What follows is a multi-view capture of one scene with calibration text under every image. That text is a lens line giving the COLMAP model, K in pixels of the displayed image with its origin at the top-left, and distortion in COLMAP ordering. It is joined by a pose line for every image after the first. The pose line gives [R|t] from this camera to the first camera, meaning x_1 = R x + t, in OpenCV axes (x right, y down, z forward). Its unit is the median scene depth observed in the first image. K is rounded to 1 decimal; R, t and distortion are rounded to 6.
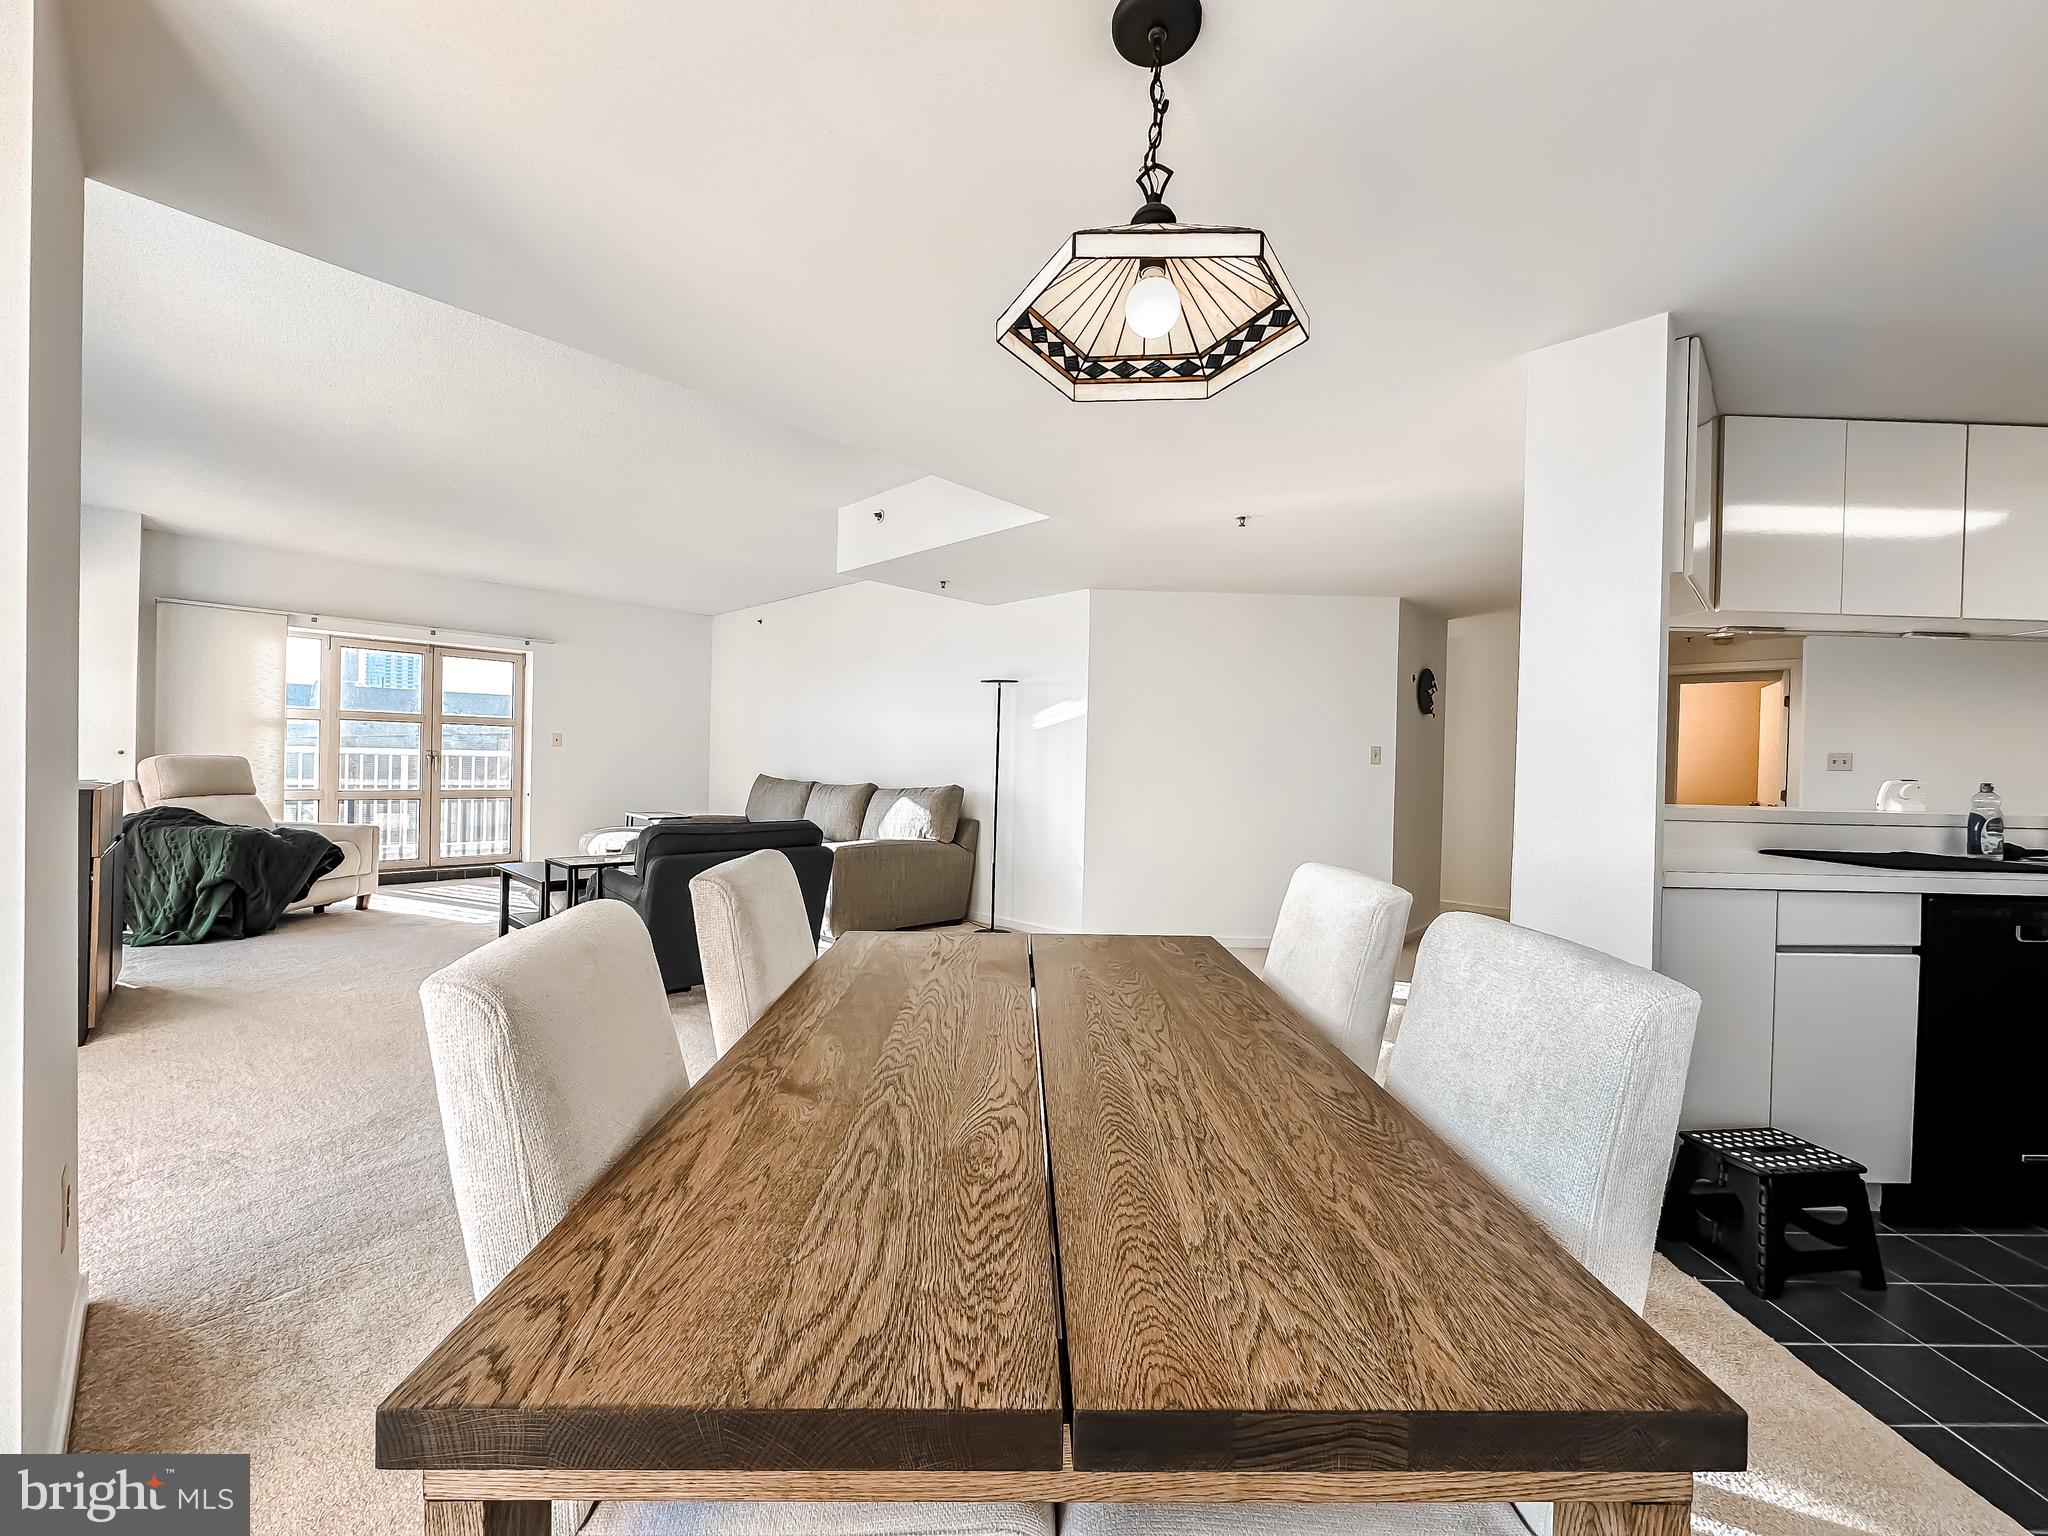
lens RADIAL K [[813.5, 0, 1021.5], [0, 813.5, 769.0], [0, 0, 1]] dist [-0.001314, 0.000048]
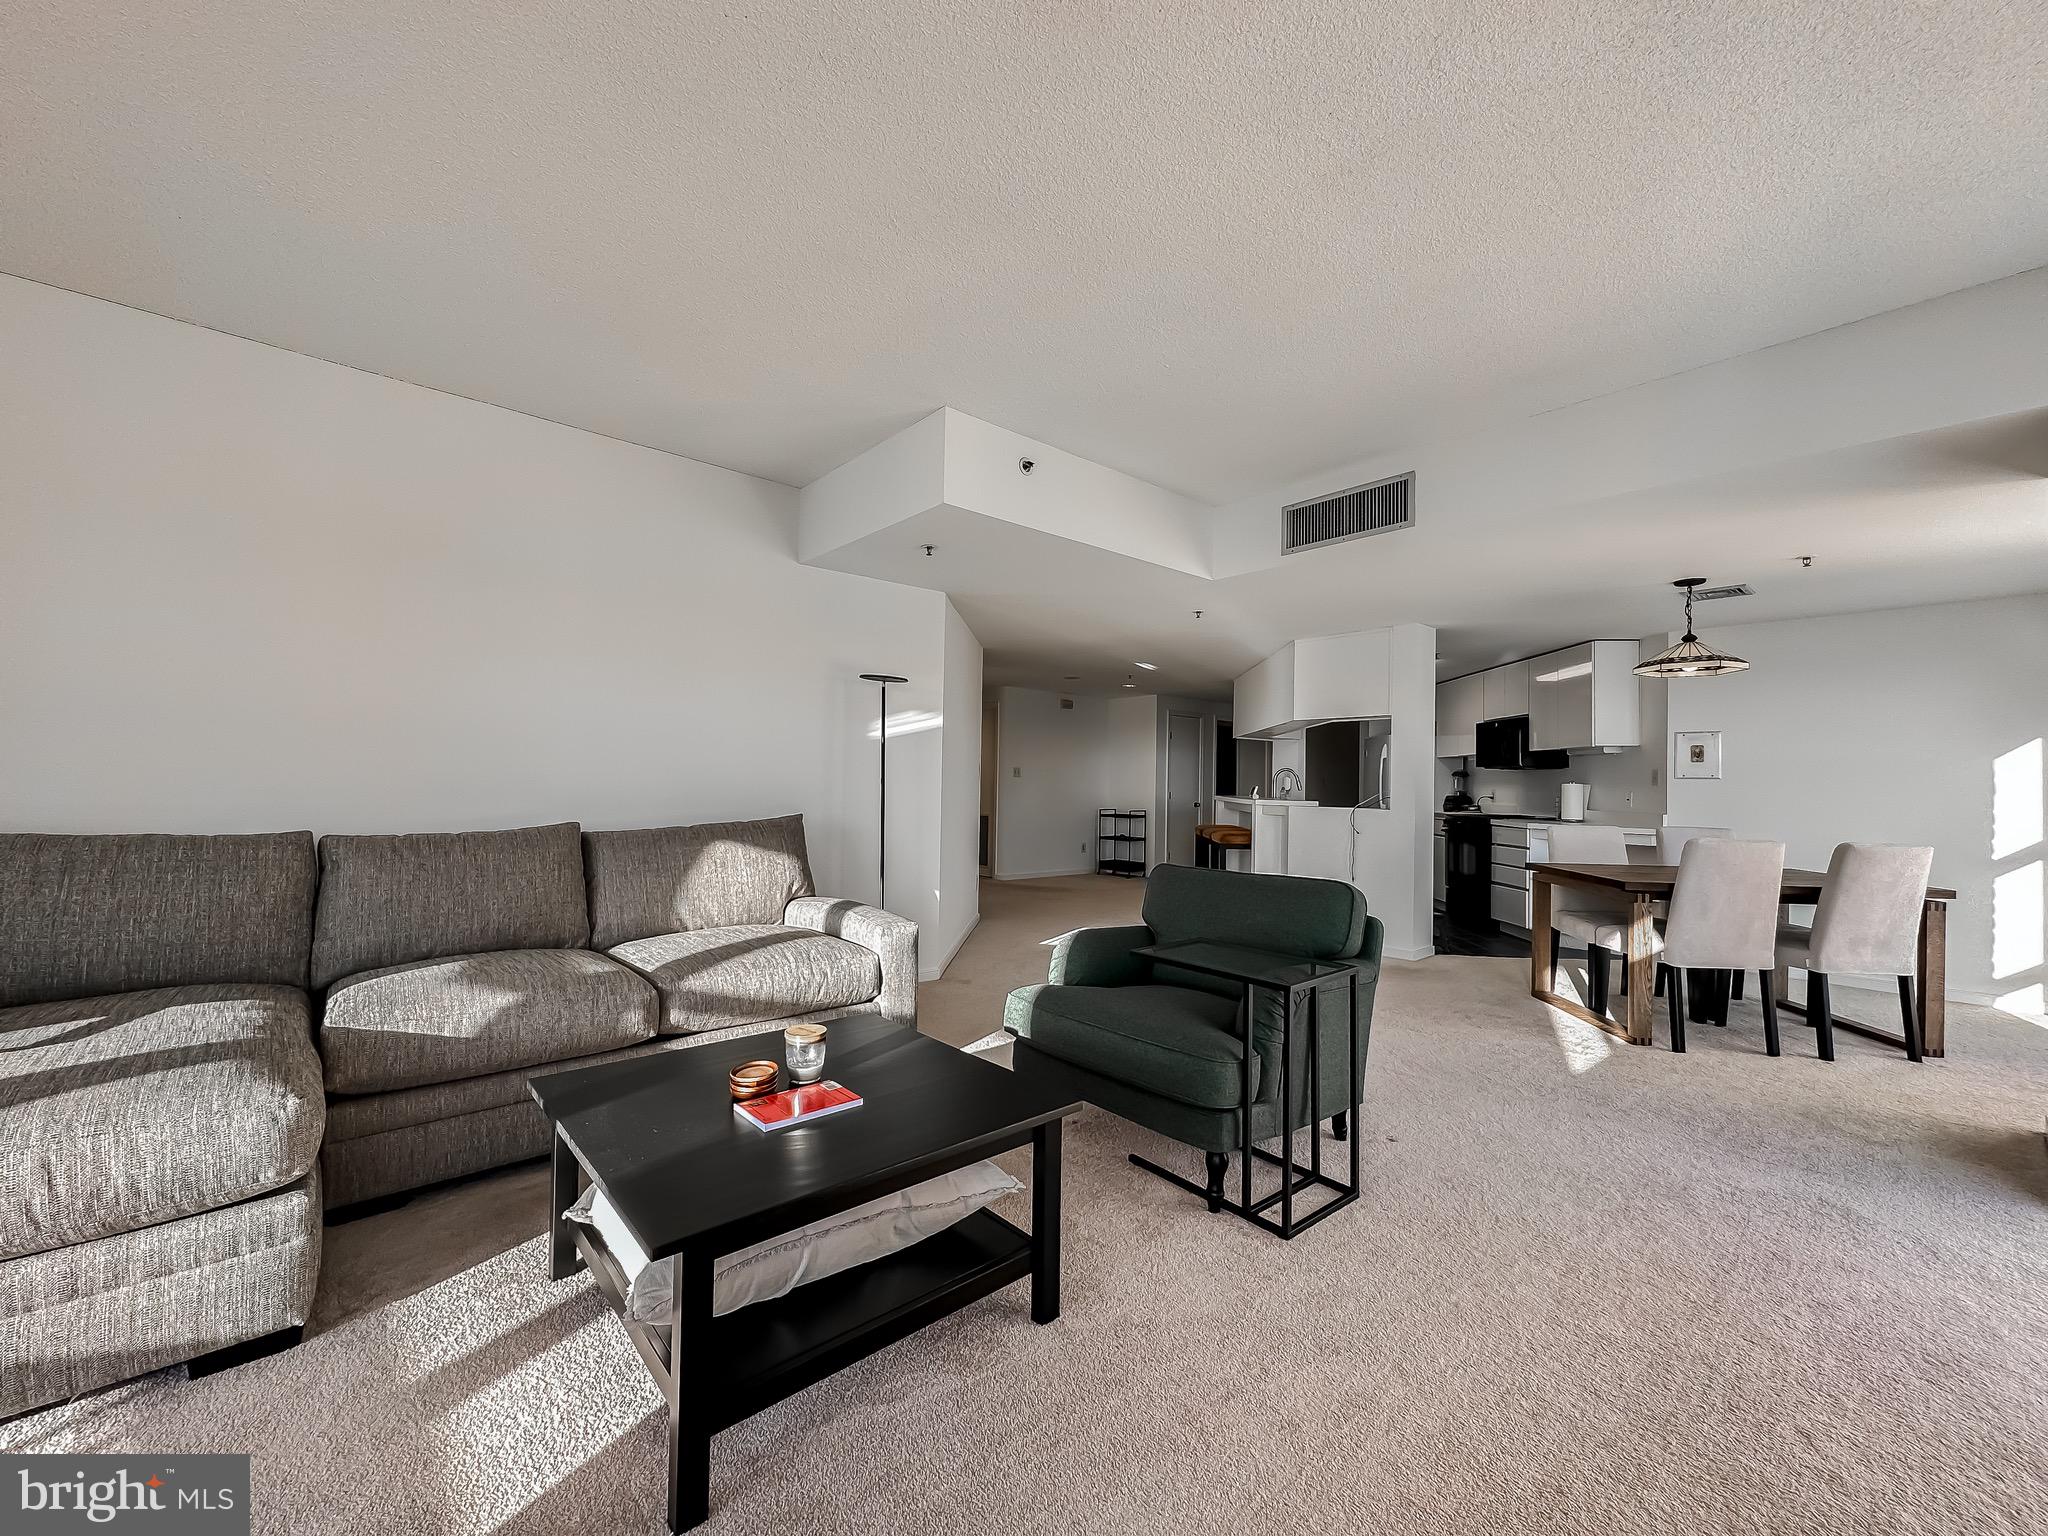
lens RADIAL K [[818.6, 0, 1024.2], [0, 818.6, 770.5], [0, 0, 1]] dist [-0.001738, 0.000377]
pose [[0.088129, -0.007753, 0.996079, -0.803255], [-0.006046, 0.999947, 0.008318, -0.026485], [-0.996091, -0.006755, 0.088078, 0.789879]]
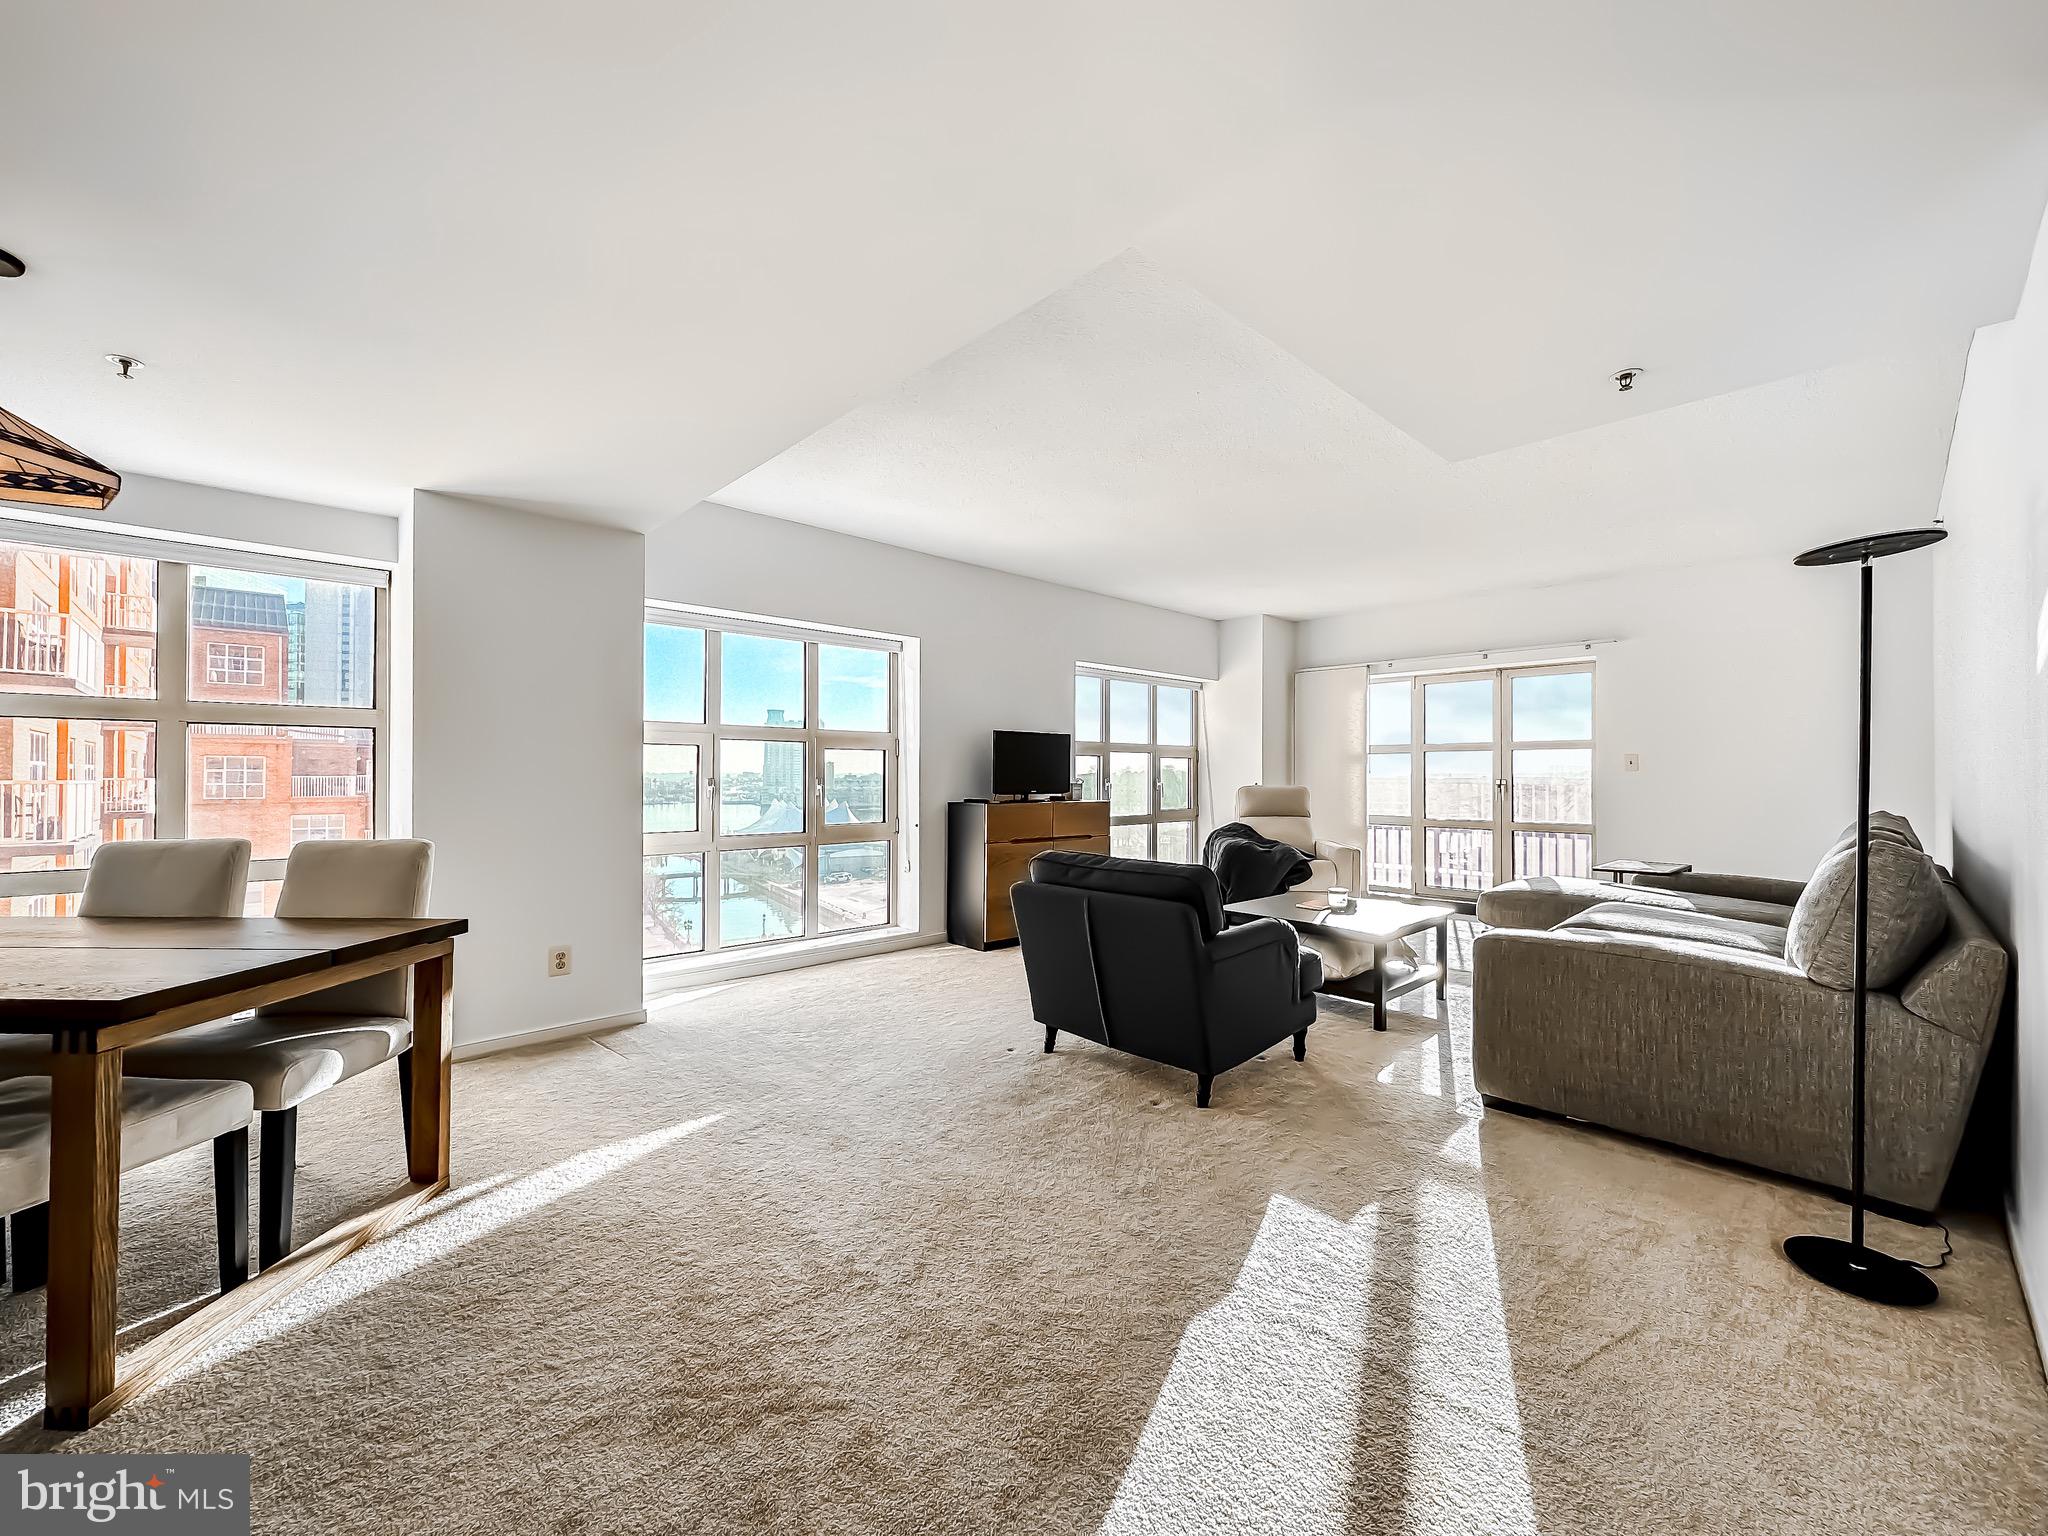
lens RADIAL K [[813.5, 0, 1021.5], [0, 813.5, 769.0], [0, 0, 1]] dist [-0.001314, 0.000048]
pose [[-0.047300, -0.033569, -0.998317, 0.334774], [-0.010119, 0.999400, -0.033126, 0.003697], [0.998829, 0.008535, -0.047611, 0.650917]]
